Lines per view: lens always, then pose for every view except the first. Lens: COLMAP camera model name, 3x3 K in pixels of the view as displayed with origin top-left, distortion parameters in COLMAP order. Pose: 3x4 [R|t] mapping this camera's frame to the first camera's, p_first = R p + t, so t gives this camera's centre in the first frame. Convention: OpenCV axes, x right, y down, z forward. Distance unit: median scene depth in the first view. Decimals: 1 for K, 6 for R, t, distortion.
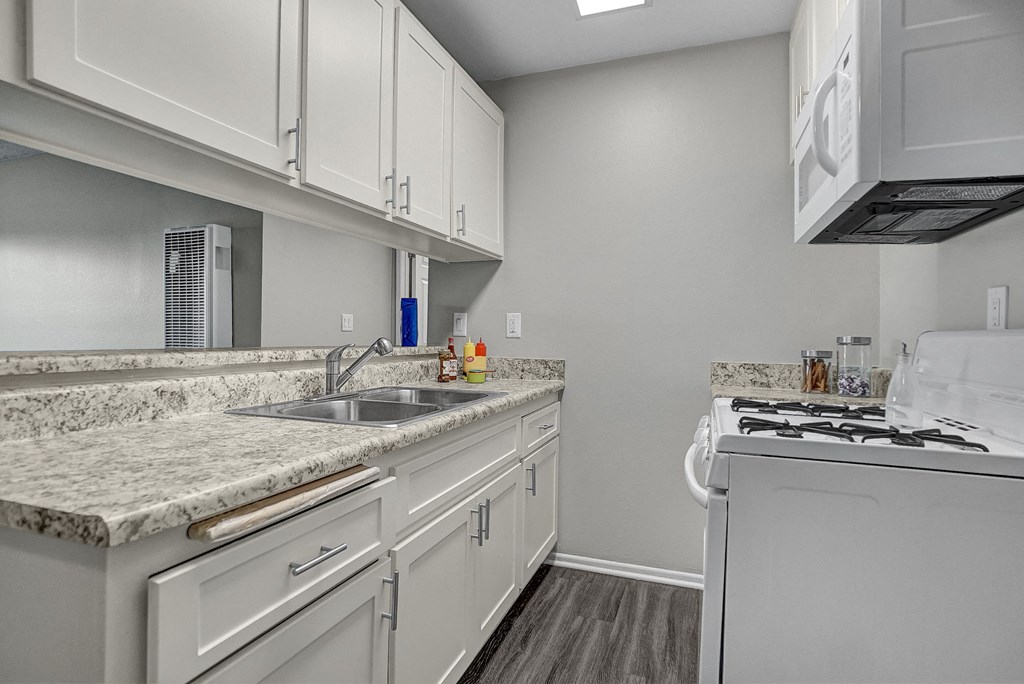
lens RADIAL K [[527.5, 0, 505.5], [0, 527.5, 338.1], [0, 0, 1]] dist [-0.017380, 0.000710]
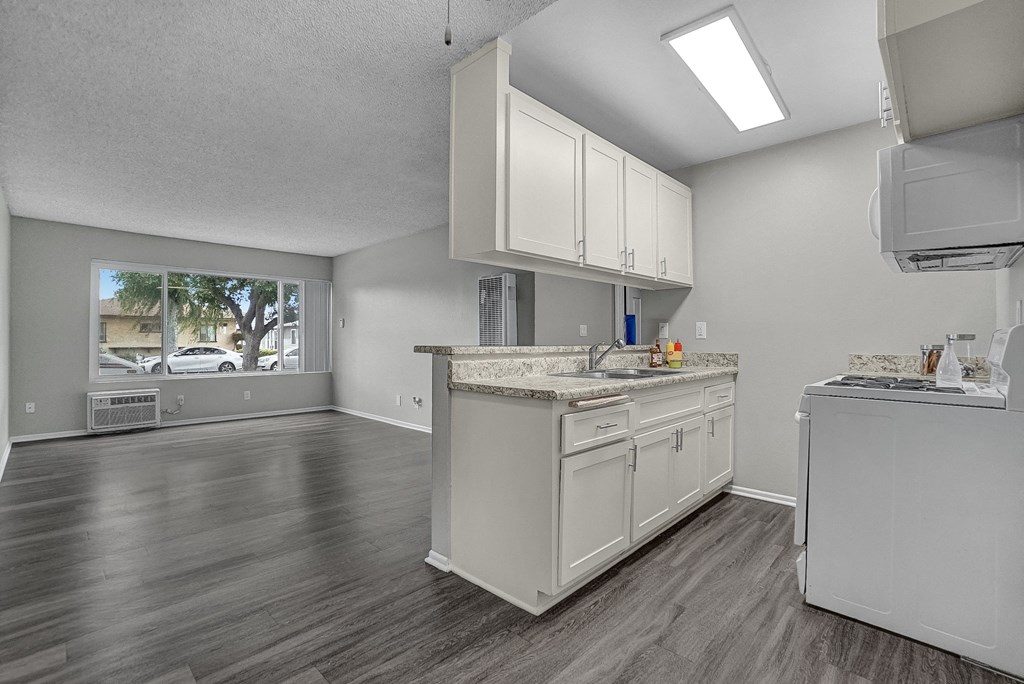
lens RADIAL K [[459.3, 0, 502.6], [0, 459.3, 339.3], [0, 0, 1]] dist [-0.062533, 0.021592]
pose [[0.912816, -0.011926, -0.408197, 0.037492], [0.008345, 0.999909, -0.010554, 0.012794], [0.408286, 0.006227, 0.912833, -0.554082]]
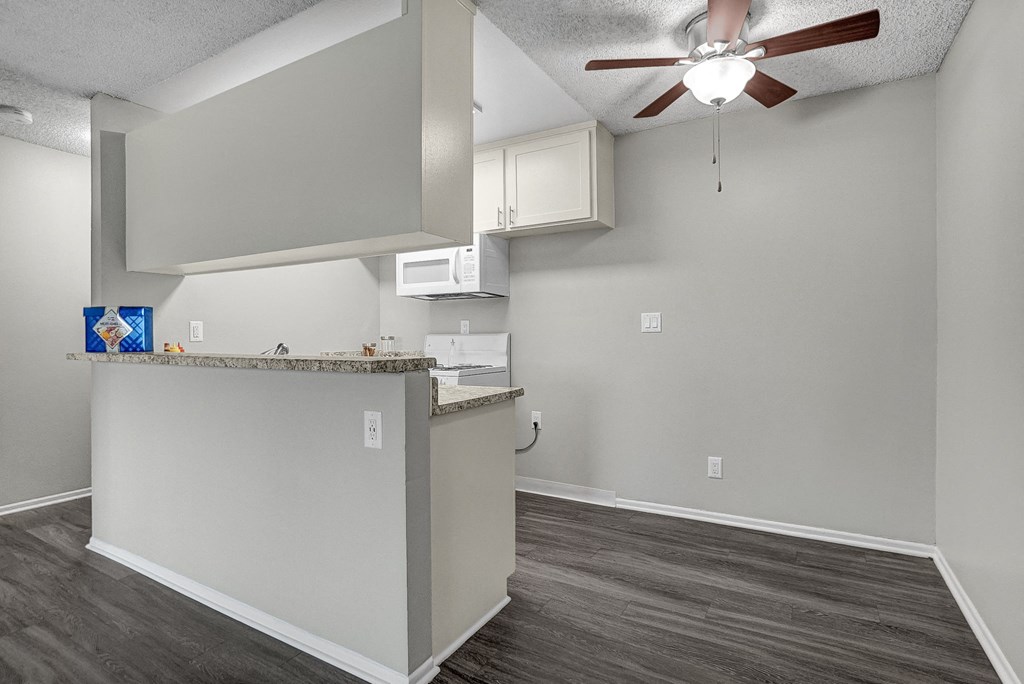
lens RADIAL K [[527.5, 0, 505.5], [0, 527.5, 338.1], [0, 0, 1]] dist [-0.017380, 0.000710]
pose [[0.169356, -0.019734, 0.985357, -1.431706], [0.007555, 0.999796, 0.018724, -0.032477], [-0.985526, 0.004273, 0.169471, 0.138652]]
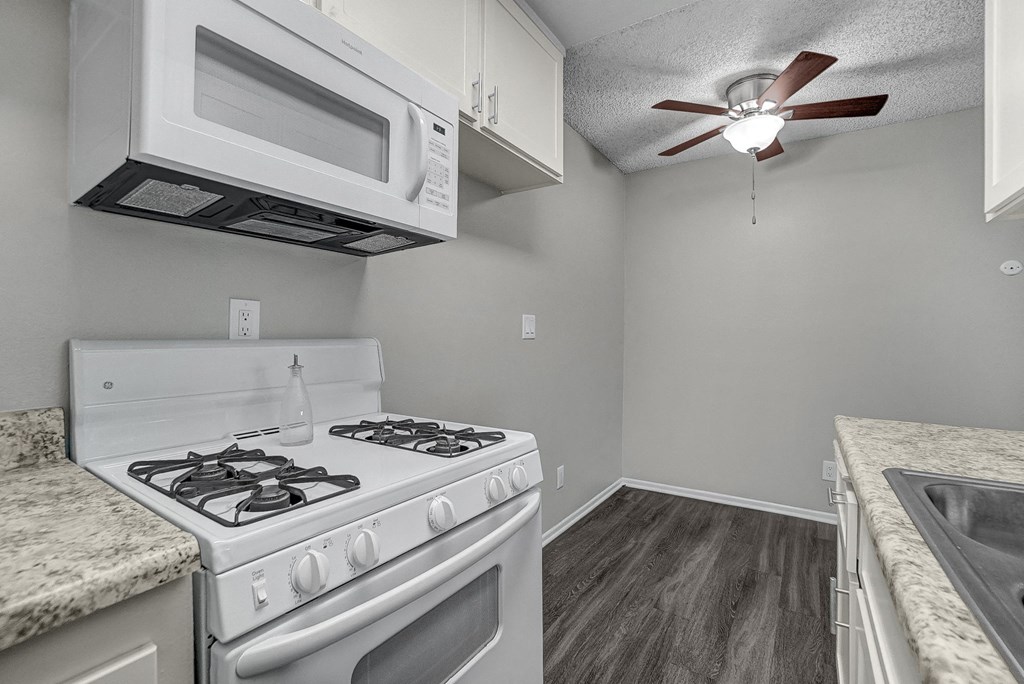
lens RADIAL K [[459.3, 0, 502.6], [0, 459.3, 339.3], [0, 0, 1]] dist [-0.062533, 0.021592]
pose [[-0.972532, -0.011322, 0.232493, 0.136514], [-0.010579, 0.999934, 0.004444, -0.017796], [-0.232528, 0.001862, -0.972588, 1.168141]]
